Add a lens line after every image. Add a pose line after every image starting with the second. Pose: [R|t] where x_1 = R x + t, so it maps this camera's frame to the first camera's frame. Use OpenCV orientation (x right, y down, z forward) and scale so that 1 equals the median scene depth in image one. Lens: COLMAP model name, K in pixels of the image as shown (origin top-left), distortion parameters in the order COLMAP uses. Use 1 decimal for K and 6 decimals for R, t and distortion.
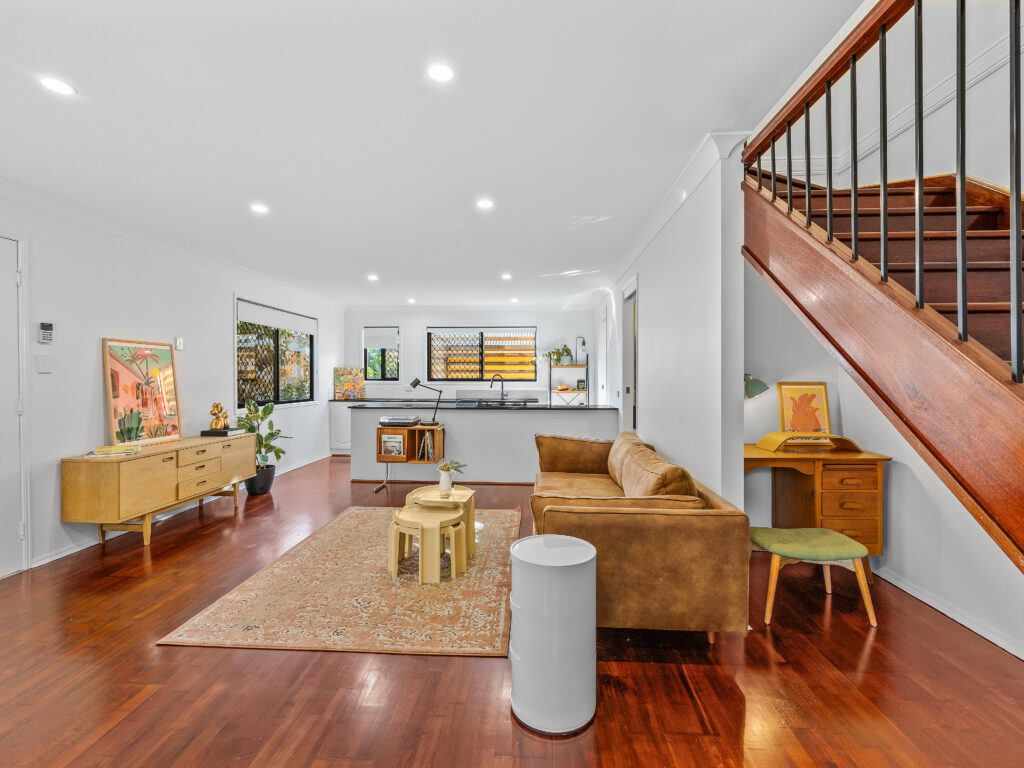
lens RADIAL K [[469.1, 0, 515.5], [0, 469.1, 381.5], [0, 0, 1]] dist [-0.001230, 0.000671]
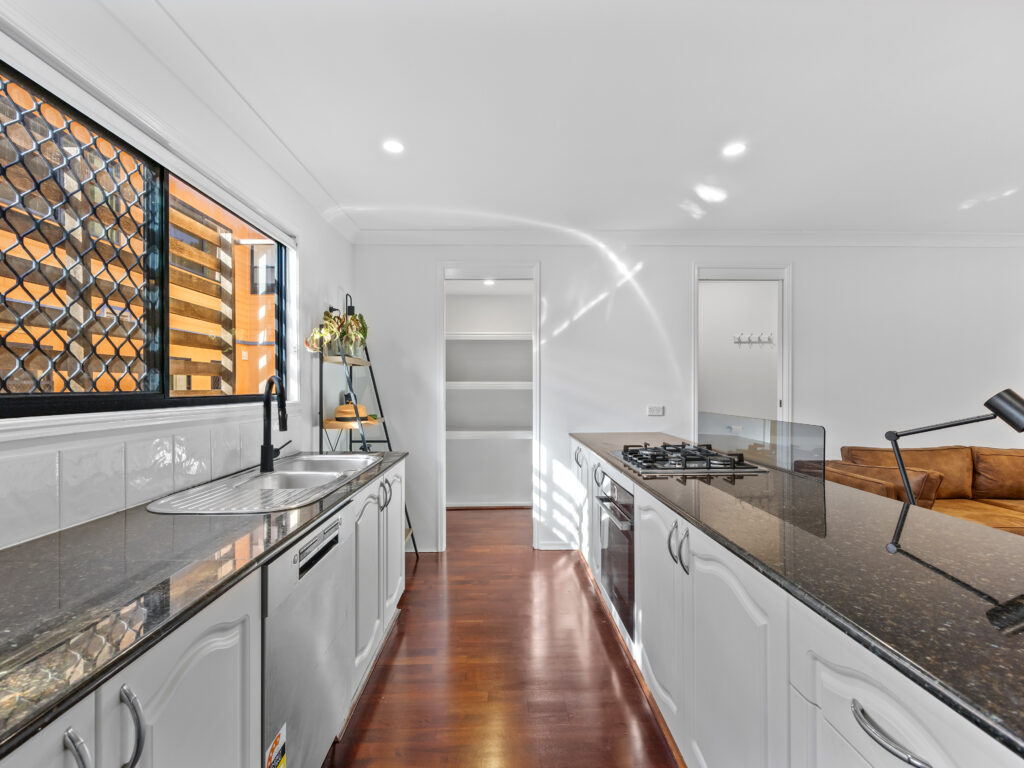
lens RADIAL K [[469.1, 0, 509.9], [0, 469.1, 375.9], [0, 0, 1]] dist [-0.001230, 0.000671]
pose [[-0.053905, 0.018824, 0.998369, -0.460496], [0.009274, 0.999789, -0.018350, -0.015019], [-0.998503, 0.008270, -0.054069, 1.338043]]
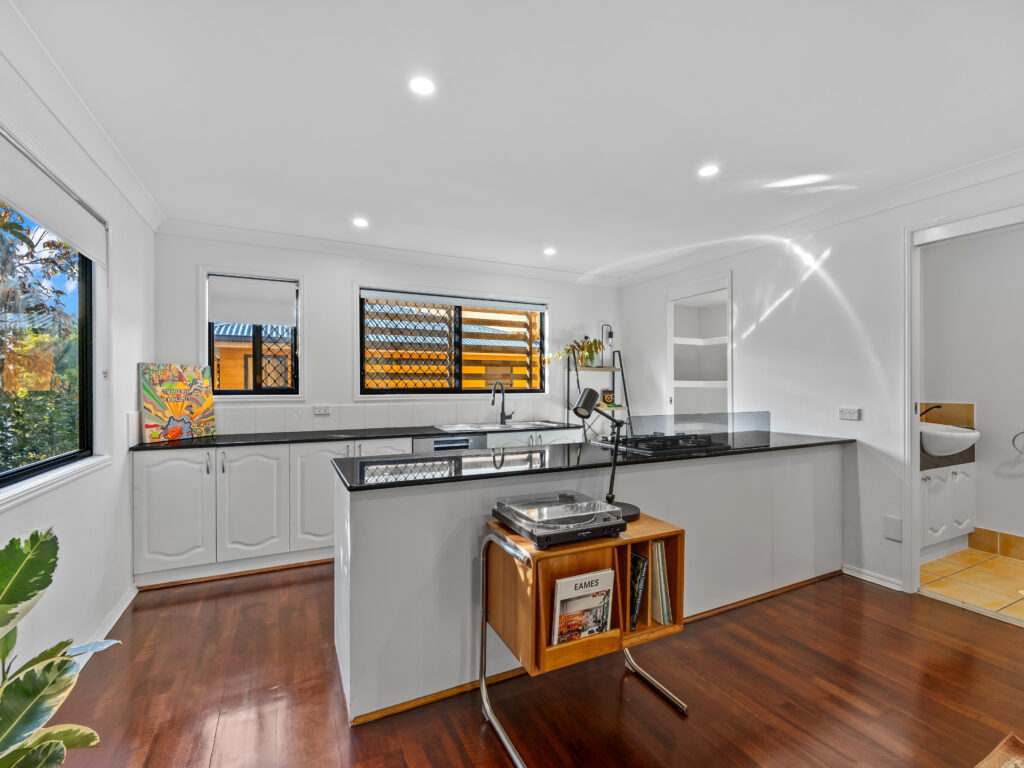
lens RADIAL K [[469.1, 0, 517.4], [0, 469.1, 386.6], [0, 0, 1]] dist [-0.001230, 0.000671]
pose [[0.870728, -0.003499, 0.491753, -0.450644], [0.006113, 0.999974, -0.003709, -0.009761], [-0.491727, 0.006236, 0.870727, 0.745267]]
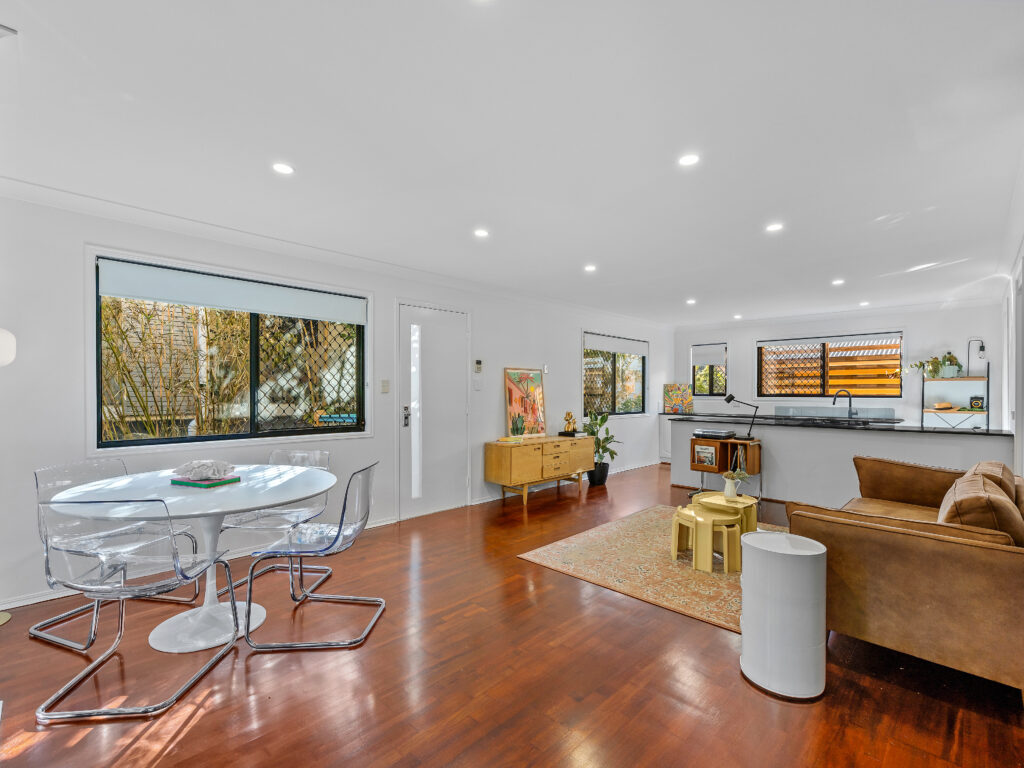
lens RADIAL K [[469.1, 0, 512.8], [0, 469.1, 397.4], [0, 0, 1]] dist [-0.001230, 0.000671]
pose [[0.749894, 0.007156, -0.661519, 0.119136], [-0.006350, 0.999973, 0.003620, 0.000091], [0.661527, 0.001486, 0.749920, -0.104831]]
